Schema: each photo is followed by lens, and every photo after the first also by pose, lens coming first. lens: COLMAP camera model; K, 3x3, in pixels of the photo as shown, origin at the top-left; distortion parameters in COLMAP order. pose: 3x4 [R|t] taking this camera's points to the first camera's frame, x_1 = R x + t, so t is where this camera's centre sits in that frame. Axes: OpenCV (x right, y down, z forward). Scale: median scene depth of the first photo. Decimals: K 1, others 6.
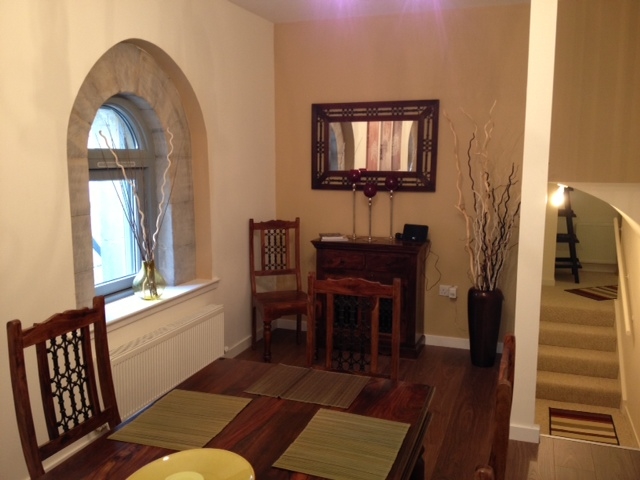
lens RADIAL K [[596.7, 0, 320.0], [0, 596.7, 240.0], [0, 0, 1]] dist [0.132051, -0.292287]
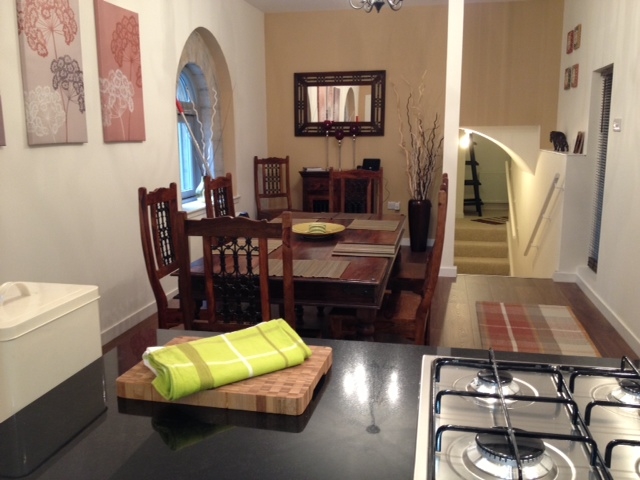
lens RADIAL K [[596.7, 0, 320.0], [0, 596.7, 240.0], [0, 0, 1]] dist [0.132051, -0.292287]
pose [[0.990264, -0.031763, 0.135526, -0.161576], [0.027048, 0.998968, 0.036492, 0.112226], [-0.136546, -0.032471, 0.990101, -0.406538]]
